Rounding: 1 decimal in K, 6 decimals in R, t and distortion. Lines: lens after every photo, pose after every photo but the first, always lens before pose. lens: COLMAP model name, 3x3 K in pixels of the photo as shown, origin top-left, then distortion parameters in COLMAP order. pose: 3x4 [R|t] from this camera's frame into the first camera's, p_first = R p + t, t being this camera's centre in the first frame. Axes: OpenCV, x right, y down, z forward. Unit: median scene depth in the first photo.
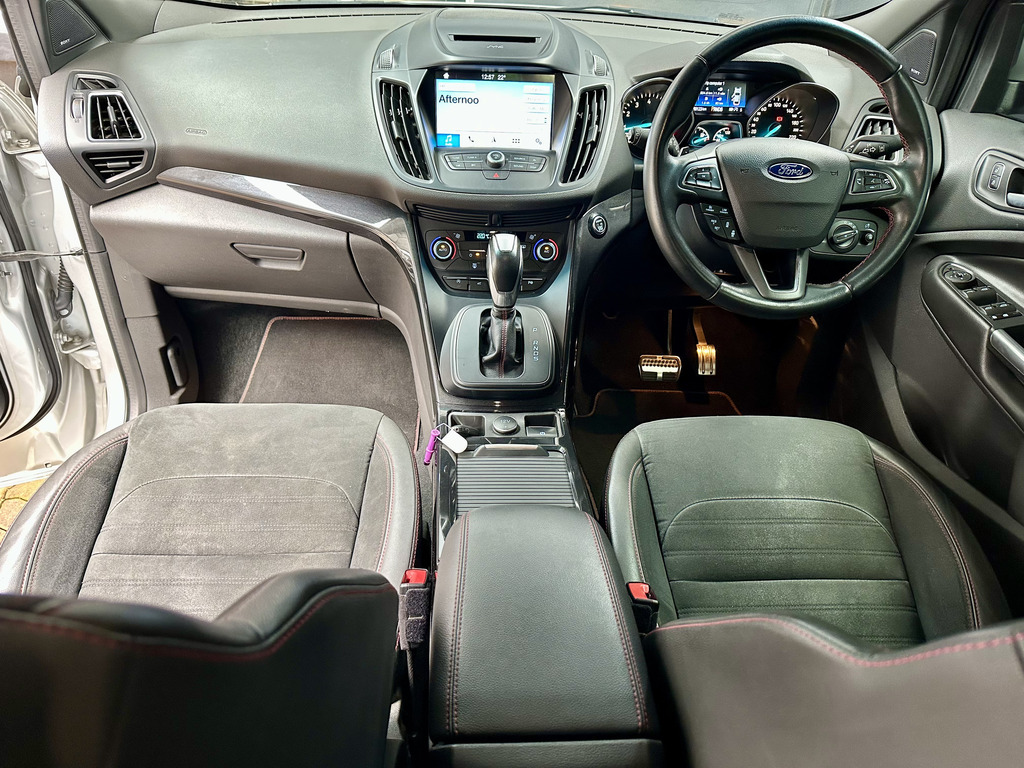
lens RADIAL K [[727.8, 0, 512.0], [0, 727.8, 384.0], [0, 0, 1]] dist [0.091615, -0.002018]
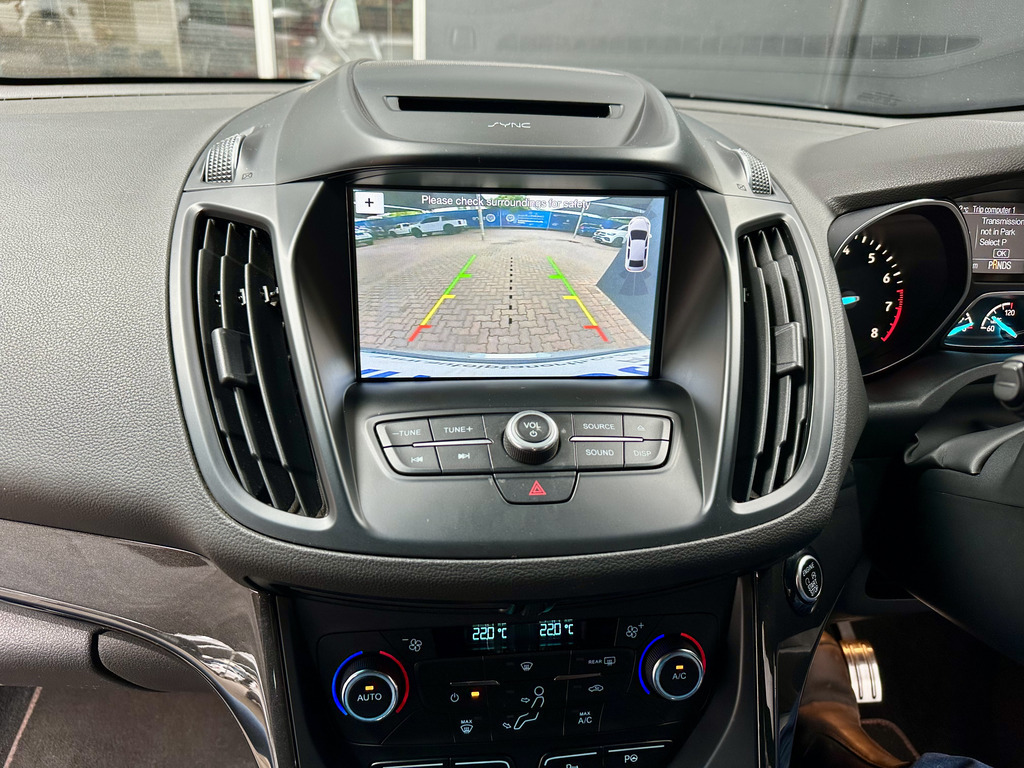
lens RADIAL K [[726.4, 0, 512.0], [0, 726.4, 384.0], [0, 0, 1]] dist [-0.003969, -0.006005]
pose [[0.997302, -0.025780, 0.068728, -0.050775], [0.034764, 0.990518, -0.132910, -0.277877], [-0.064650, 0.134941, 0.988742, 0.658867]]
